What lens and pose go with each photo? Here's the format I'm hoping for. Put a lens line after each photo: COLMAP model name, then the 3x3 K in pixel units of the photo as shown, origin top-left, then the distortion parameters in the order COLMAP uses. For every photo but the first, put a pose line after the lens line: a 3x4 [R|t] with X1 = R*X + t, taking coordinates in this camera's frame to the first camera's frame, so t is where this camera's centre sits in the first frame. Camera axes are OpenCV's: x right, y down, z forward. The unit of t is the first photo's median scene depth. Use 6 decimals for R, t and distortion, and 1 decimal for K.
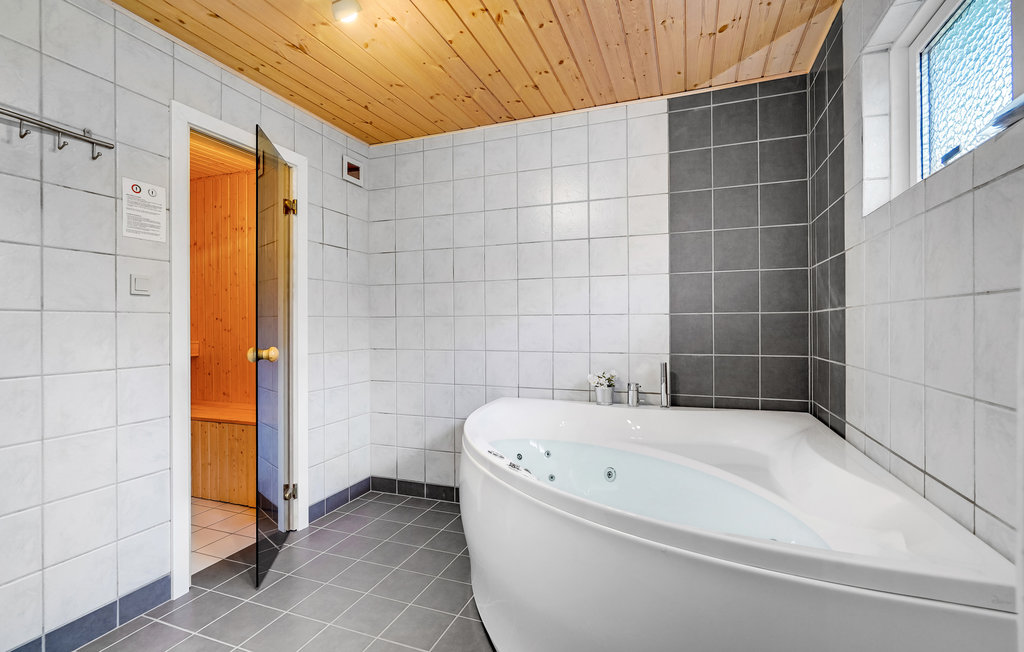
lens RADIAL K [[464.9, 0, 512.0], [0, 464.9, 326.0], [0, 0, 1]] dist [-0.011626, 0.011308]
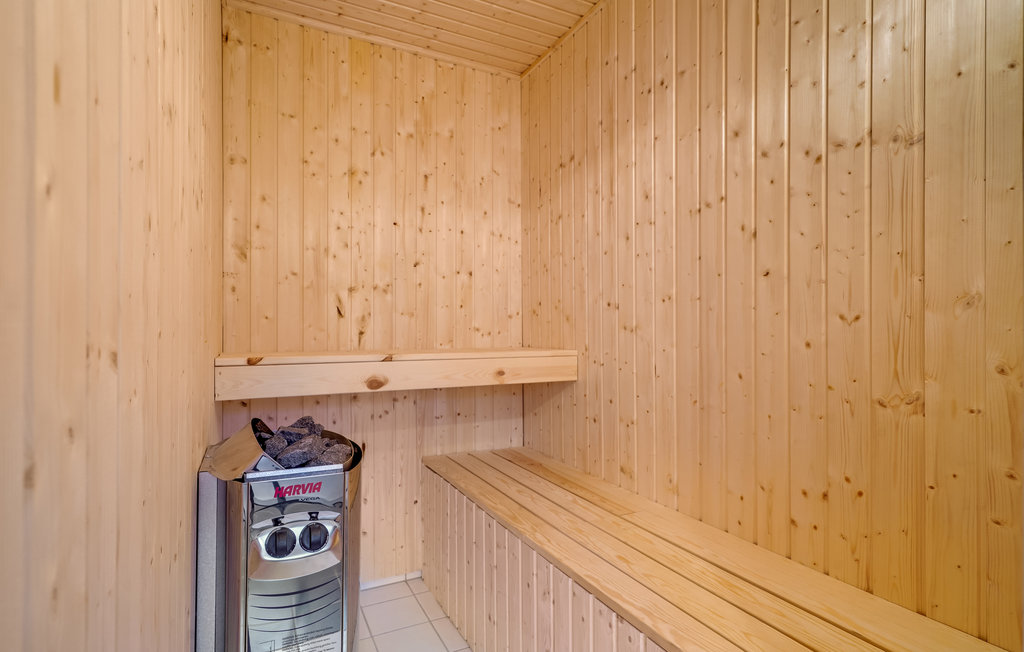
lens RADIAL K [[510.8, 0, 513.3], [0, 510.8, 328.8], [0, 0, 1]] dist [0.001163, 0.000960]
pose [[0.740631, 0.001094, -0.671911, -0.366651], [-0.003238, 0.999993, -0.001940, 0.009793], [0.671904, 0.003613, 0.740630, 0.561180]]
